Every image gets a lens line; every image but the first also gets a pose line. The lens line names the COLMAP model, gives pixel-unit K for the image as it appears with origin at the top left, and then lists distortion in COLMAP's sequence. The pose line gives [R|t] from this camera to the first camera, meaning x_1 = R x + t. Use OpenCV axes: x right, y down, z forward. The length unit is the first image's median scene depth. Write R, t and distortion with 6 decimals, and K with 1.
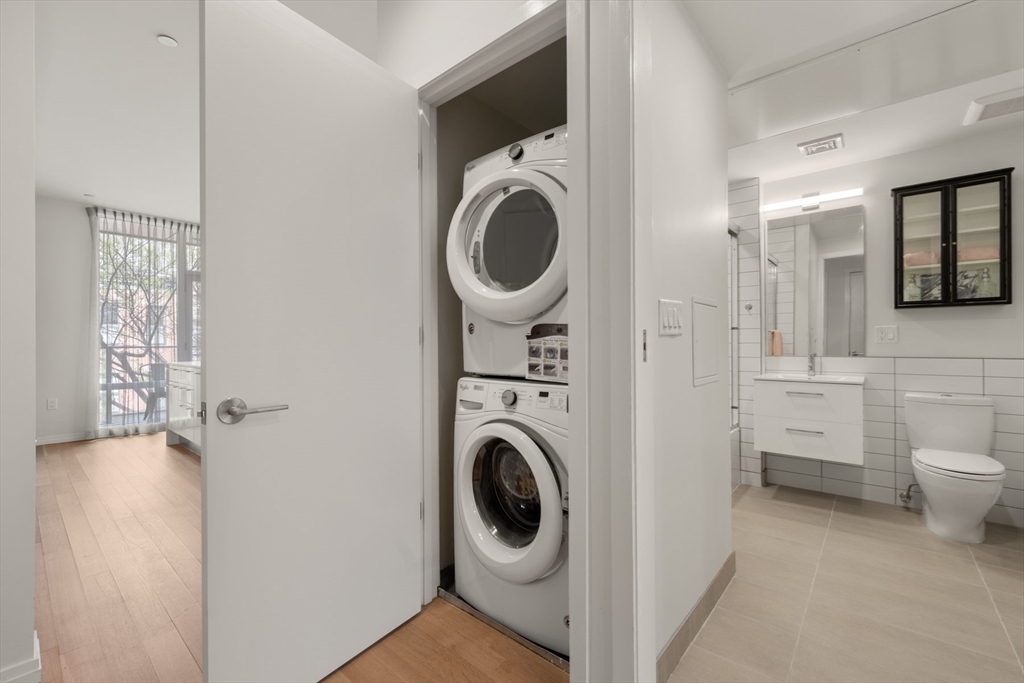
lens RADIAL K [[429.5, 0, 517.4], [0, 429.5, 344.1], [0, 0, 1]] dist [-0.002077, 0.000299]
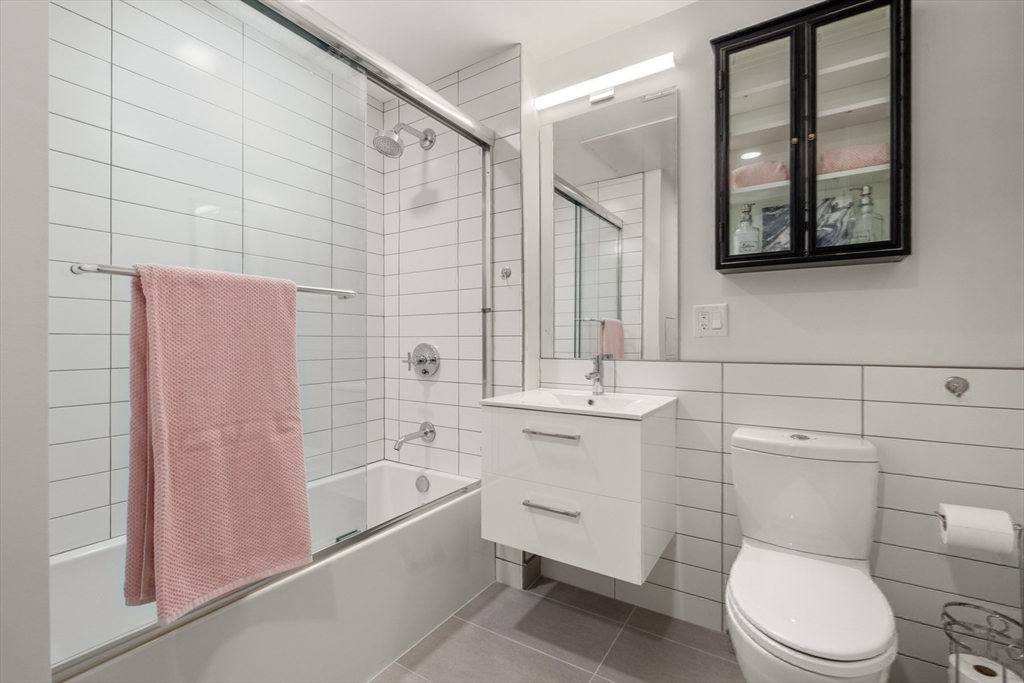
lens RADIAL K [[455.5, 0, 506.0], [0, 455.5, 341.7], [0, 0, 1]] dist [-0.002053, -0.000164]
pose [[0.990077, -0.000354, 0.140523, 0.563857], [-0.000194, 0.999992, 0.003891, 0.003427], [-0.140523, -0.003880, 0.990070, 0.498804]]
